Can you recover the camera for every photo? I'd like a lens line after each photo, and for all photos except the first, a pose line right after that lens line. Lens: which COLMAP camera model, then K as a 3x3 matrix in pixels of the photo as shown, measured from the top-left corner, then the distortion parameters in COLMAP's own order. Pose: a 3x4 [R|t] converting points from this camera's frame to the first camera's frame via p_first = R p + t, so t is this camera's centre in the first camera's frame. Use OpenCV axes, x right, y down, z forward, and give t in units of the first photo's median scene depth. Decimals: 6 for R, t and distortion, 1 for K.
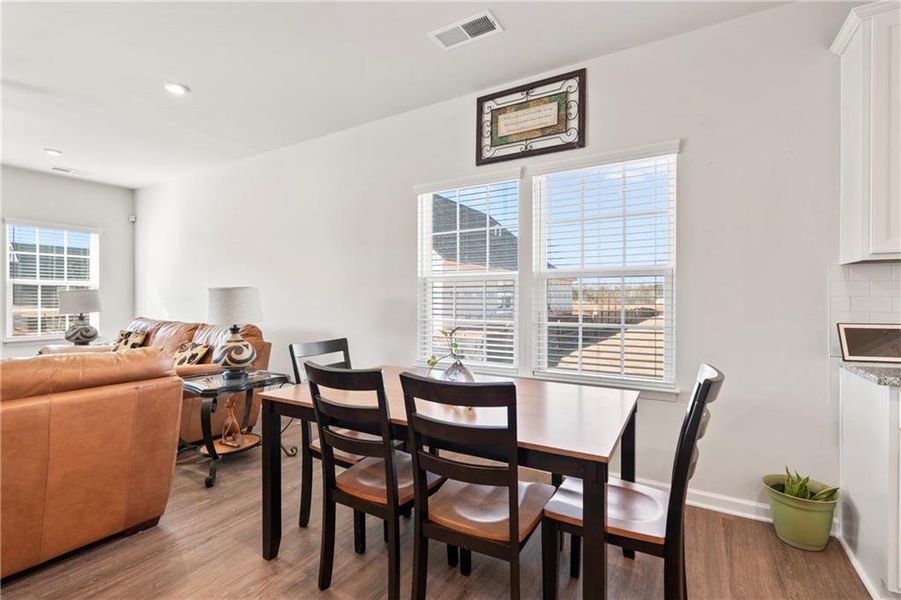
lens RADIAL K [[407.5, 0, 452.4], [0, 407.5, 301.6], [0, 0, 1]] dist [-0.005231, 0.001317]
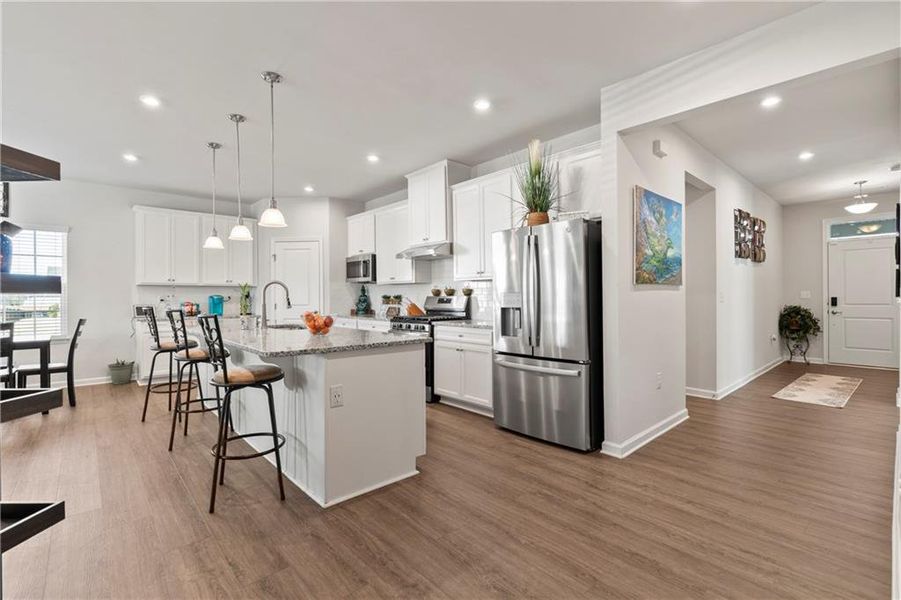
lens RADIAL K [[407.5, 0, 447.2], [0, 407.5, 294.7], [0, 0, 1]] dist [-0.005231, 0.001317]
pose [[0.293055, -0.000978, 0.956095, -0.756529], [0.009998, 0.999948, -0.002042, 0.004325], [-0.956043, 0.010158, 0.293050, -1.285068]]
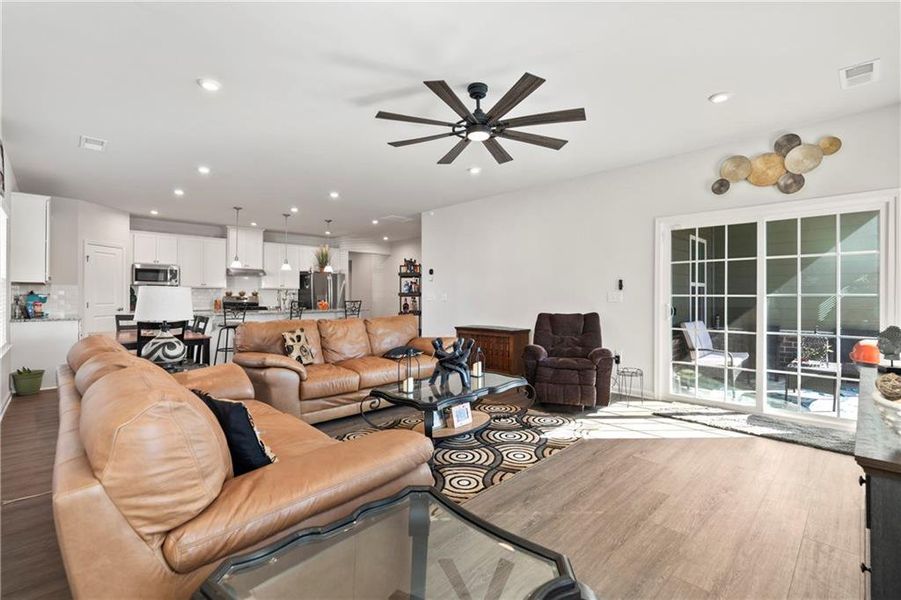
lens RADIAL K [[407.5, 0, 449.1], [0, 407.5, 298.7], [0, 0, 1]] dist [-0.005231, 0.001317]
pose [[-0.965549, -0.007694, 0.260107, -1.483567], [-0.004666, 0.999914, 0.012255, -0.020239], [-0.260179, 0.010619, -0.965502, 1.790312]]
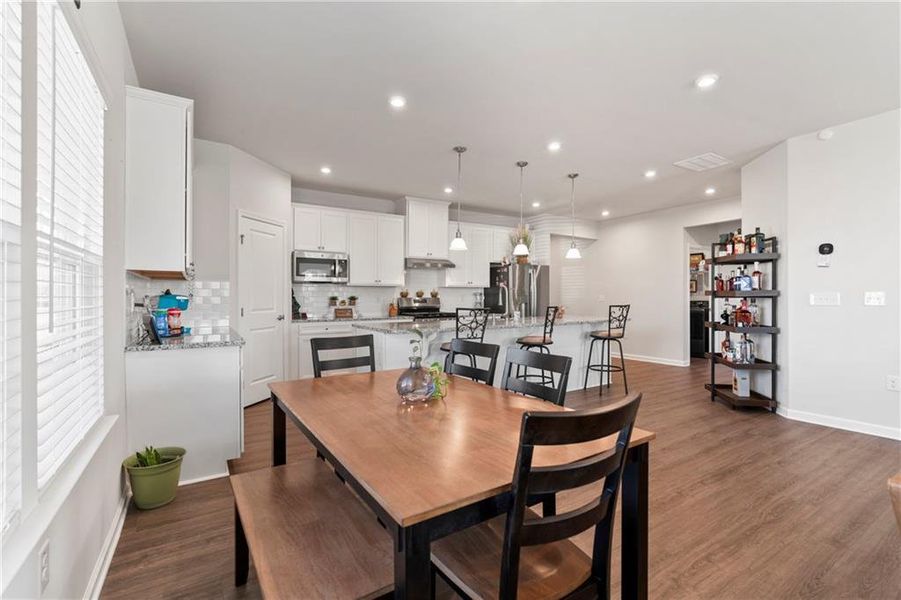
lens RADIAL K [[407.5, 0, 449.7], [0, 407.5, 299.3], [0, 0, 1]] dist [-0.005231, 0.001317]
pose [[-0.890282, -0.005326, 0.455379, -0.298435], [0.000000, 0.999932, 0.011695, -0.010780], [-0.455410, 0.010412, -0.890221, 1.100593]]
